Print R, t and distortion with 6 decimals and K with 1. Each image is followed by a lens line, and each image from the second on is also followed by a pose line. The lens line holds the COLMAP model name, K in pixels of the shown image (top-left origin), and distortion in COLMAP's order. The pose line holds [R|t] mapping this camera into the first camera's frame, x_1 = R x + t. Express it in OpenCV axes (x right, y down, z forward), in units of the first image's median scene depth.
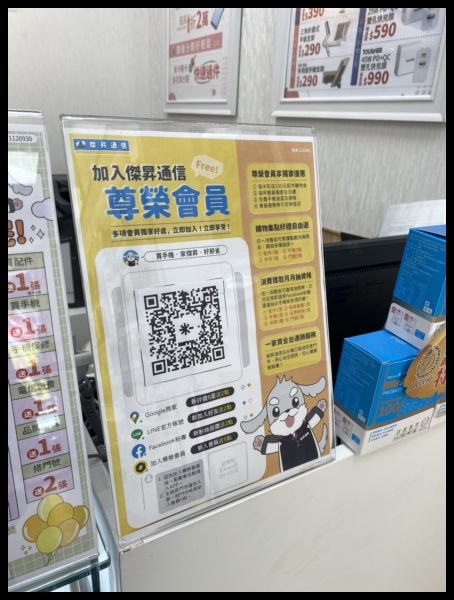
lens RADIAL K [[454.9, 0, 228.9], [0, 454.9, 302.8], [0, 0, 1]] dist [0.027280, -0.030557]
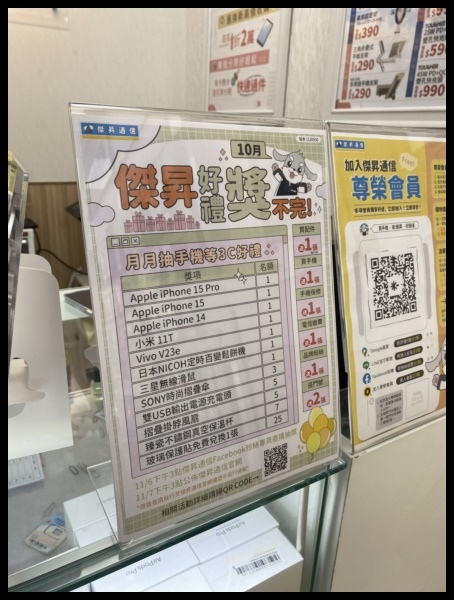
lens RADIAL K [[454.9, 0, 224.1], [0, 454.9, 296.6], [0, 0, 1]] dist [0.027280, -0.030557]
pose [[0.999895, -0.010294, 0.010158, -0.561775], [0.010606, 0.999457, -0.031187, 0.117348], [-0.009832, 0.031291, 0.999462, -0.274081]]
